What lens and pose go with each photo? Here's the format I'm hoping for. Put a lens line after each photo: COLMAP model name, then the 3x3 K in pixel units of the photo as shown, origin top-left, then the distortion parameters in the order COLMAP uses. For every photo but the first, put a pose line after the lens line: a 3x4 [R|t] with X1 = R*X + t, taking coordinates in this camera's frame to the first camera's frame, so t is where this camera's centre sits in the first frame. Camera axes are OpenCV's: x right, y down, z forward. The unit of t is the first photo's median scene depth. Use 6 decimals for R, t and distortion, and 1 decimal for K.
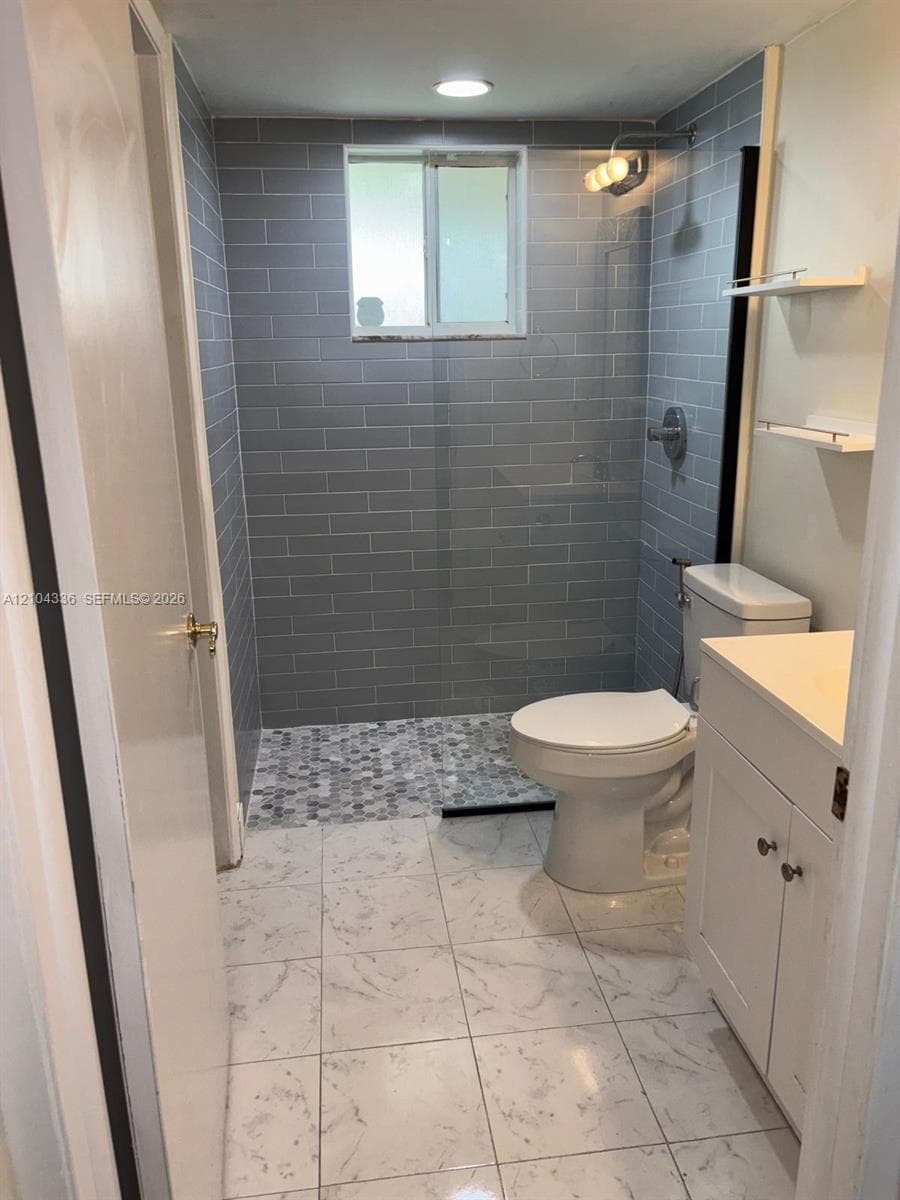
lens RADIAL K [[907.8, 0, 450.0], [0, 907.8, 600.0], [0, 0, 1]] dist [0.021111, -0.008898]
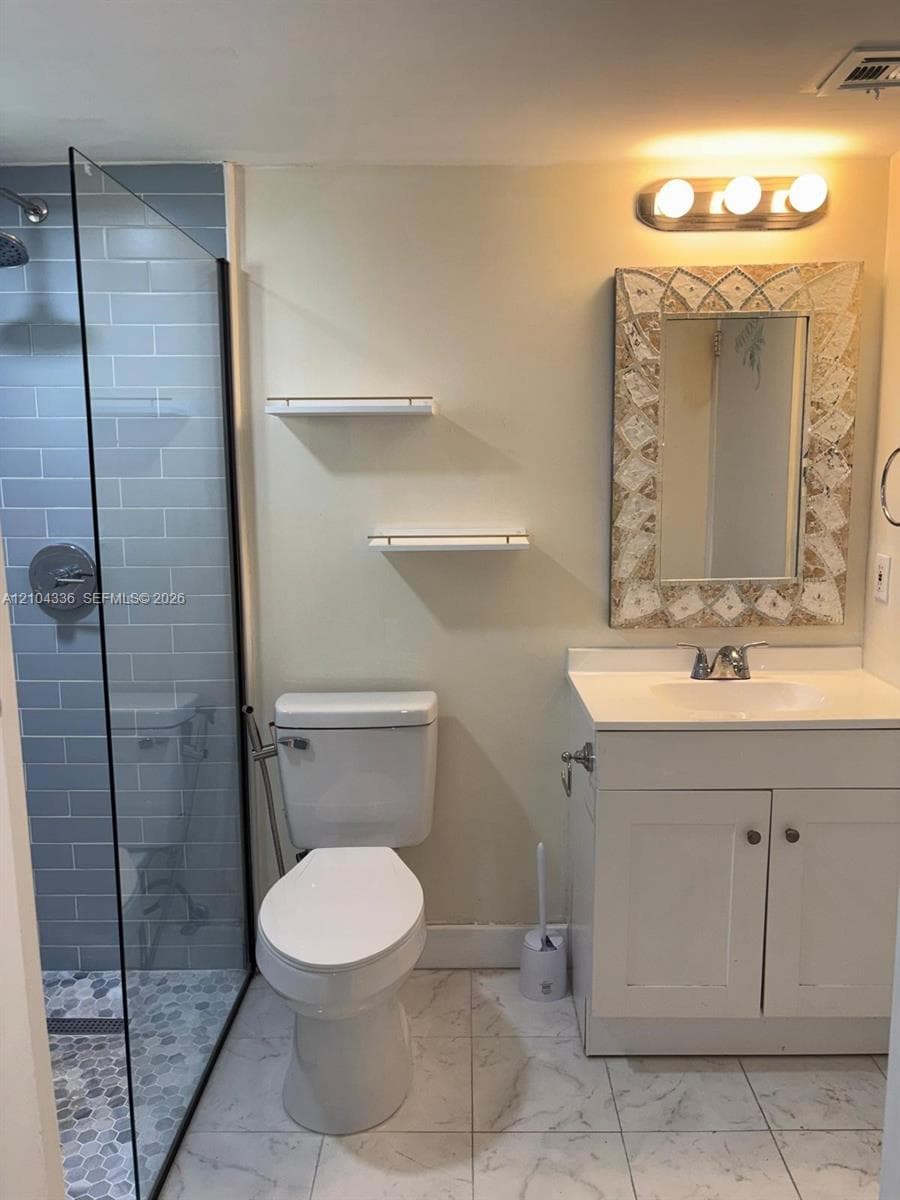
lens RADIAL K [[907.8, 0, 450.0], [0, 907.8, 600.0], [0, 0, 1]] dist [0.021111, -0.008898]
pose [[0.143719, -0.136169, 0.980206, -0.646674], [0.273290, 0.957432, 0.092935, -0.199764], [-0.951135, 0.254524, 0.174814, 0.760169]]
